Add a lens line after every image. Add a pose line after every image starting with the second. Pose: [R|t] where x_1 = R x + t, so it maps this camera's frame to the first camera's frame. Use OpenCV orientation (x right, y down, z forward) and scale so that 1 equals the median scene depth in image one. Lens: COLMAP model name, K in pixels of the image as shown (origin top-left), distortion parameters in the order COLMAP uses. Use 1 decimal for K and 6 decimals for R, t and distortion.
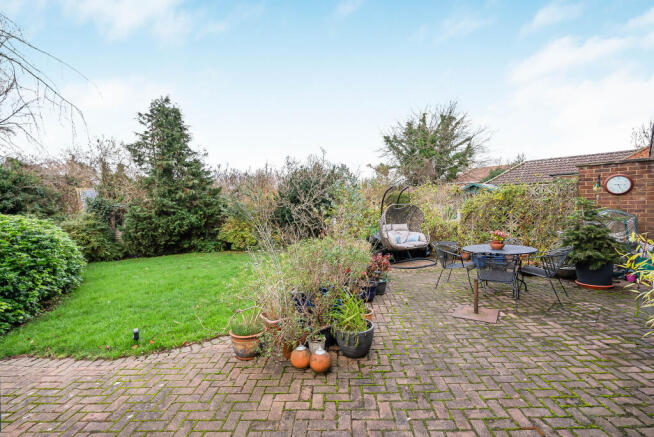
lens RADIAL K [[298.0, 0, 327.8], [0, 298.0, 219.9], [0, 0, 1]] dist [0.004313, 0.000754]
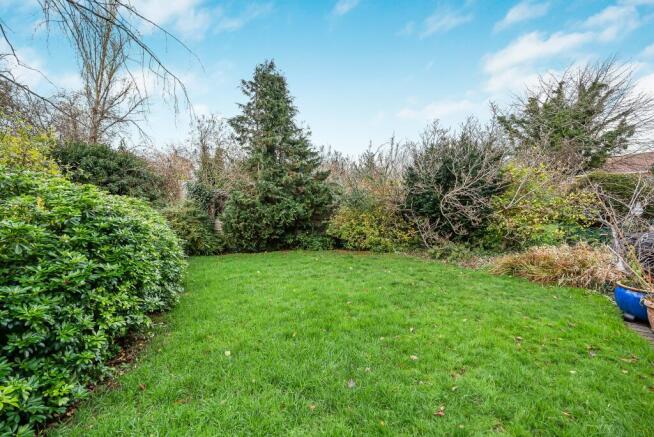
lens RADIAL K [[298.0, 0, 326.0], [0, 298.0, 221.6], [0, 0, 1]] dist [0.004313, 0.000754]
pose [[0.971429, 0.028717, -0.235588, -0.196046], [-0.025008, 0.999512, 0.018715, 0.015984], [0.236011, -0.012288, 0.971673, 0.236060]]
